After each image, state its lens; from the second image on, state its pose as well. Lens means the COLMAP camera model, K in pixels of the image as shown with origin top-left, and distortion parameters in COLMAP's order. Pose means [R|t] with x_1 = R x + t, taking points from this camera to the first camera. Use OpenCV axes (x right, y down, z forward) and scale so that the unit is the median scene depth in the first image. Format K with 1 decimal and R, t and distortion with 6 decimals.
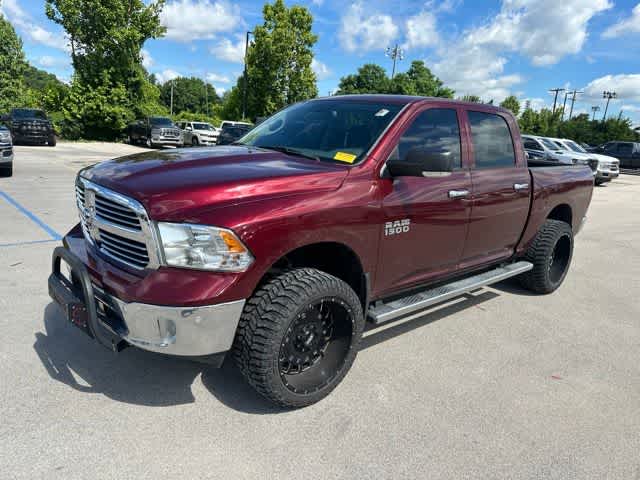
lens RADIAL K [[455.1, 0, 320.0], [0, 455.1, 244.7], [0, 0, 1]] dist [0.021939, -0.020147]
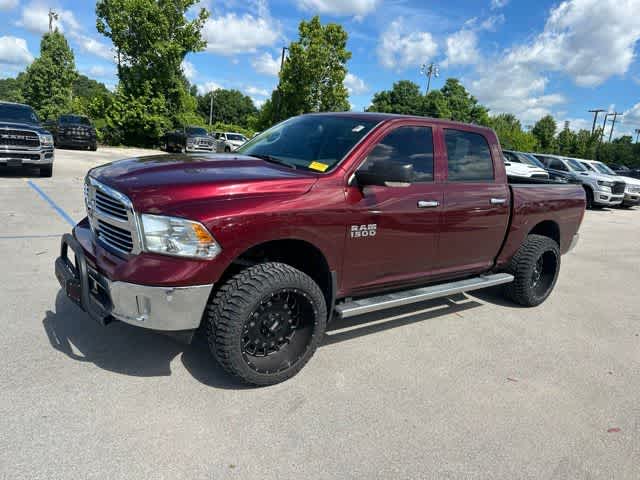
lens RADIAL K [[454.1, 0, 320.0], [0, 454.1, 240.0], [0, 0, 1]] dist [0.033104, -0.033564]
pose [[0.996743, 0.045644, -0.066491, 0.097473], [-0.048089, 0.998207, -0.035650, 0.019809], [0.064744, 0.038731, 0.997150, -0.075508]]
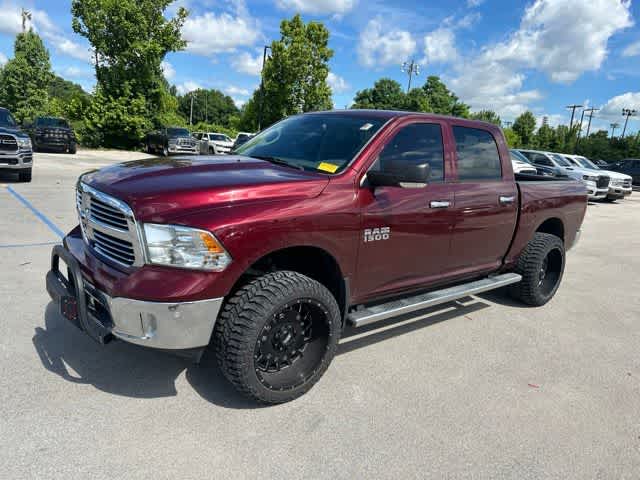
lens RADIAL K [[454.1, 0, 320.0], [0, 454.1, 240.0], [0, 0, 1]] dist [0.033104, -0.033564]
pose [[0.999242, 0.023079, -0.031346, 0.050761], [-0.024170, 0.999099, -0.034874, 0.009480], [0.030513, 0.035605, 0.998900, -0.034555]]
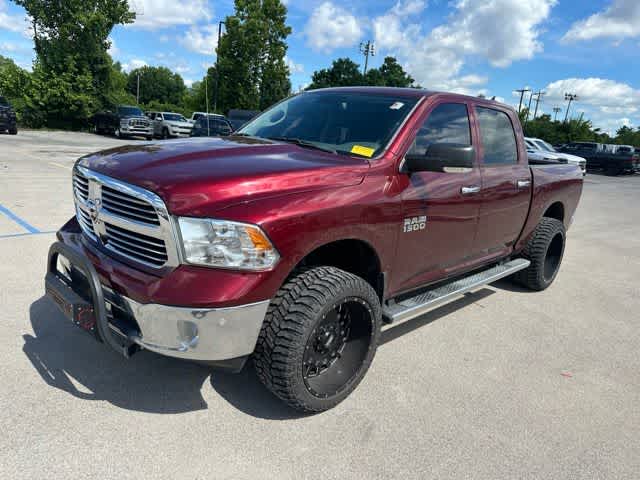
lens RADIAL K [[455.1, 0, 320.0], [0, 455.1, 244.7], [0, 0, 1]] dist [0.021939, -0.020147]
pose [[0.997709, 0.005826, 0.067399, -0.068295], [-0.006594, 0.999916, 0.011172, -0.002746], [-0.067328, -0.011591, 0.997664, 0.030712]]
